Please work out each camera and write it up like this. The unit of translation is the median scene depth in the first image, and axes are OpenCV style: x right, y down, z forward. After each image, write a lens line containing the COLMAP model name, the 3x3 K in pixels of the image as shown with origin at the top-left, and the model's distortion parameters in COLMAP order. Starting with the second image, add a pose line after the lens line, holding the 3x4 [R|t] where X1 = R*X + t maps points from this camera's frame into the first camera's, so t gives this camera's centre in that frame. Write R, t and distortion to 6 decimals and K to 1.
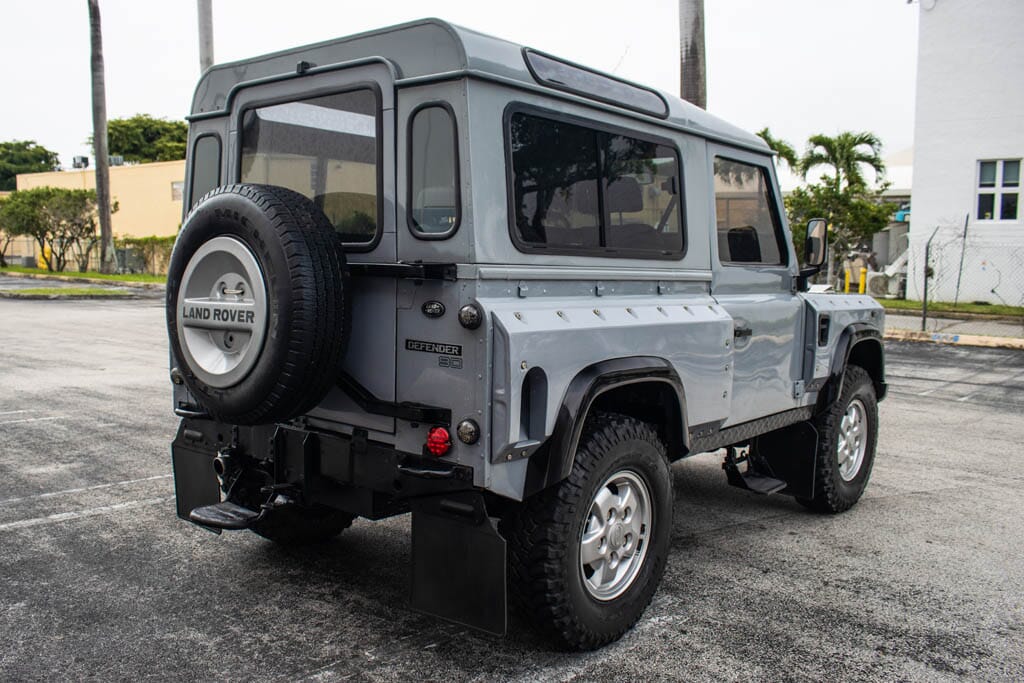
lens RADIAL K [[924.2, 0, 459.3], [0, 924.2, 342.5], [0, 0, 1]] dist [-0.160765, 0.158292]
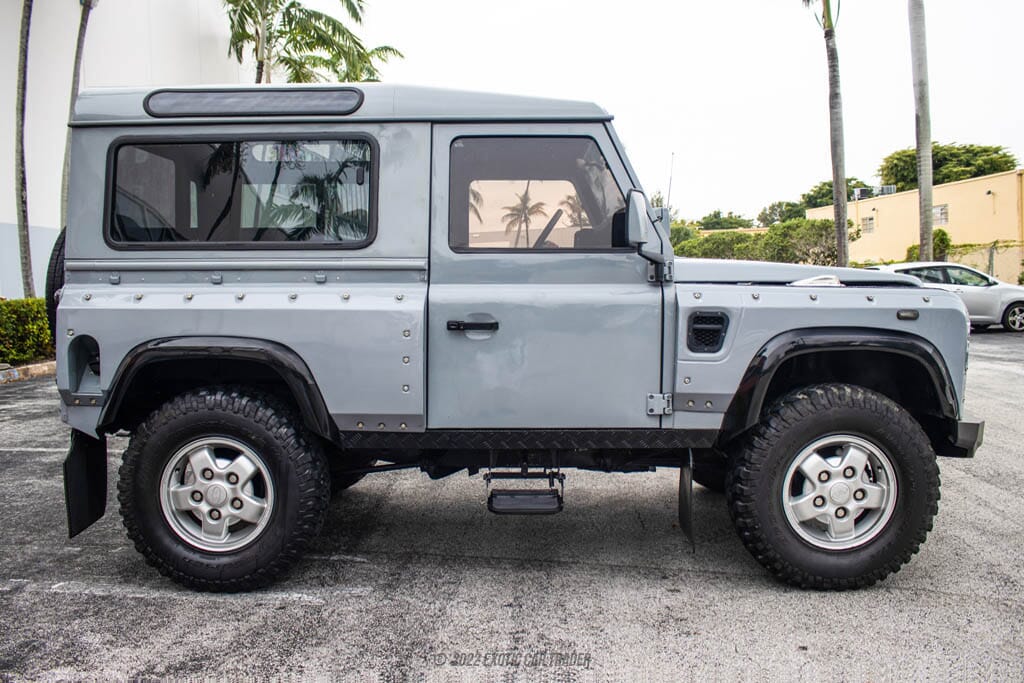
lens RADIAL K [[882.0, 0, 515.1], [0, 882.0, 327.3], [0, 0, 1]] dist [-0.145331, 0.124038]
pose [[0.663641, 0.016335, -0.747873, 1.202935], [-0.050993, 0.998424, -0.023442, 0.010021], [0.746312, 0.053693, 0.663427, 0.550524]]
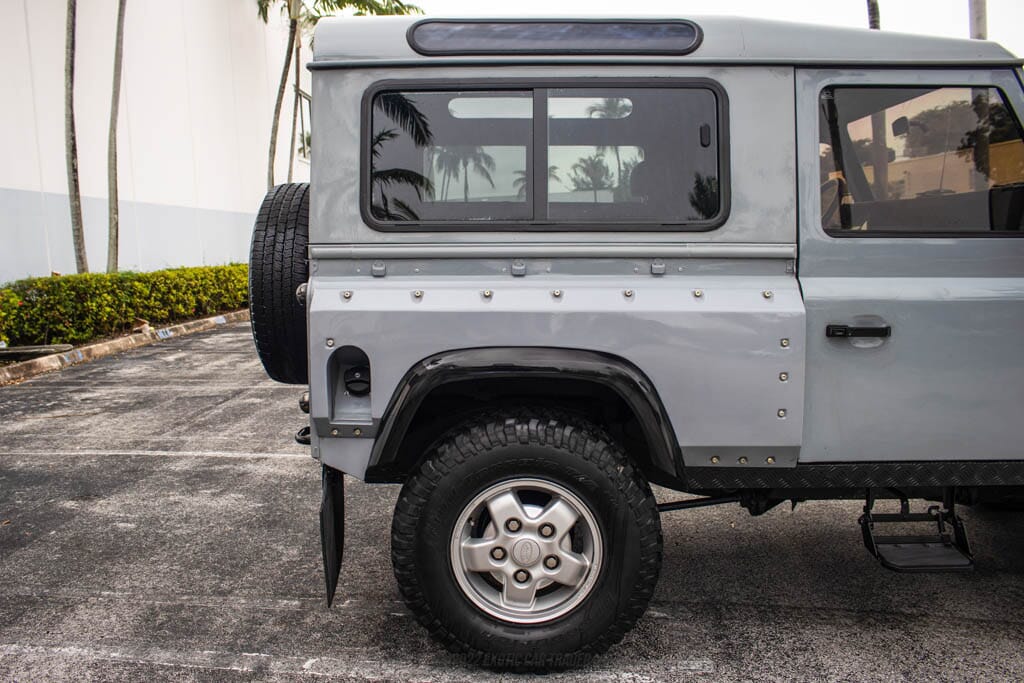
lens RADIAL K [[881.5, 0, 487.7], [0, 881.5, 339.7], [0, 0, 1]] dist [-0.151549, 0.129322]
pose [[0.642637, 0.055237, -0.764177, 0.765764], [-0.047424, 0.998353, 0.032283, -0.016136], [0.764702, 0.015494, 0.644198, 0.429254]]
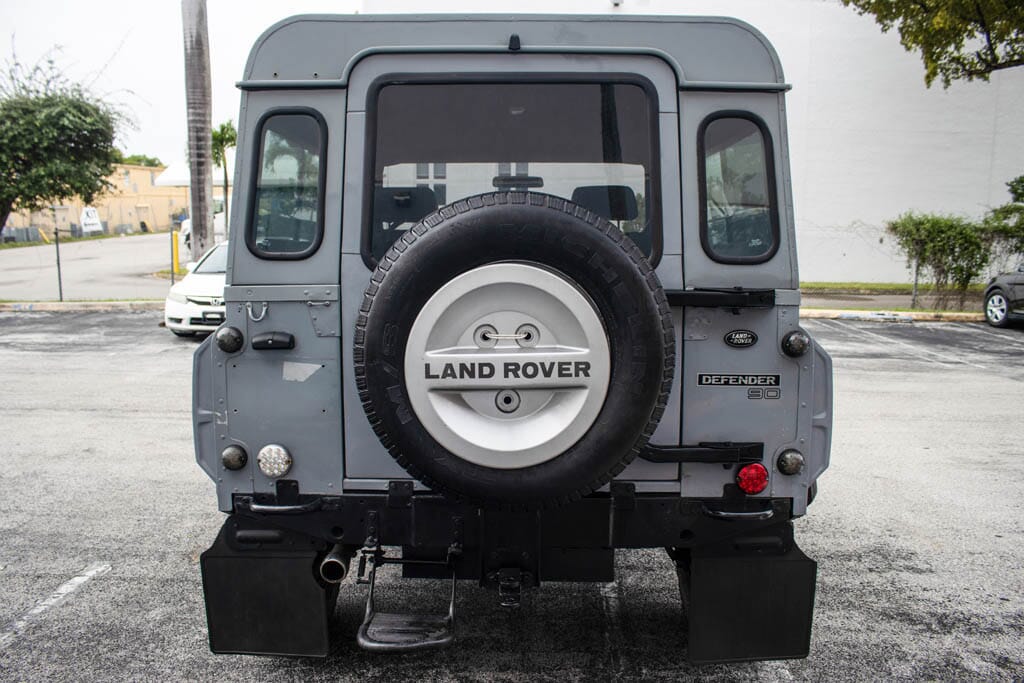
lens RADIAL K [[844.5, 0, 498.5], [0, 844.5, 335.9], [0, 0, 1]] dist [-0.144499, 0.114126]
pose [[0.756234, -0.088031, 0.648353, -0.652614], [0.072335, 0.996082, 0.050873, -0.085839], [-0.650291, 0.008427, 0.759639, 0.454856]]
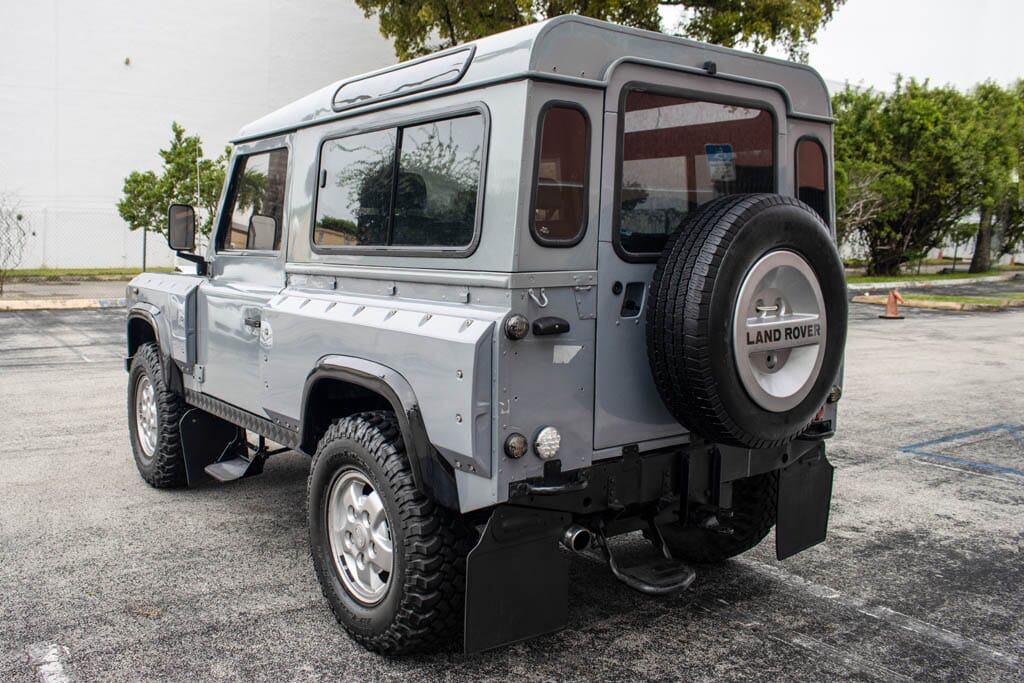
lens RADIAL K [[930.7, 0, 458.5], [0, 930.7, 320.9], [0, 0, 1]] dist [-0.155215, 0.147323]
pose [[0.227443, -0.111700, 0.967364, -1.154678], [0.084318, 0.991927, 0.094712, -0.148972], [-0.970134, 0.060024, 0.235025, 1.020788]]
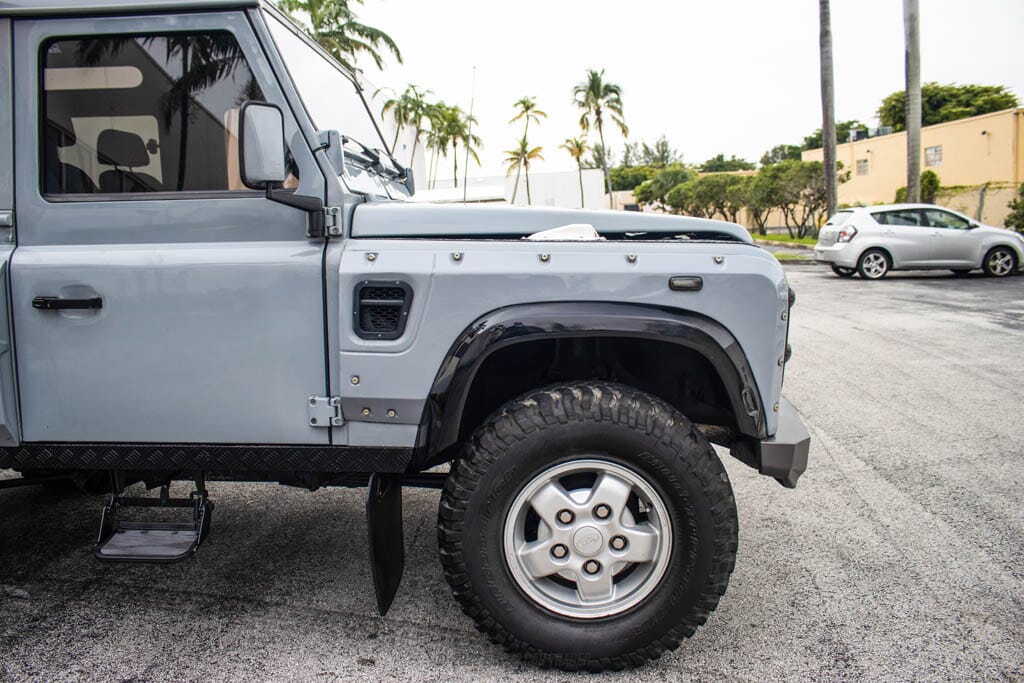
lens RADIAL K [[844.5, 0, 498.5], [0, 844.5, 335.9], [0, 0, 1]] dist [-0.144499, 0.114126]
pose [[0.636772, 0.074017, -0.767491, 1.164695], [-0.046118, 0.997256, 0.057912, -0.042673], [0.769671, -0.001481, 0.638438, 1.038507]]
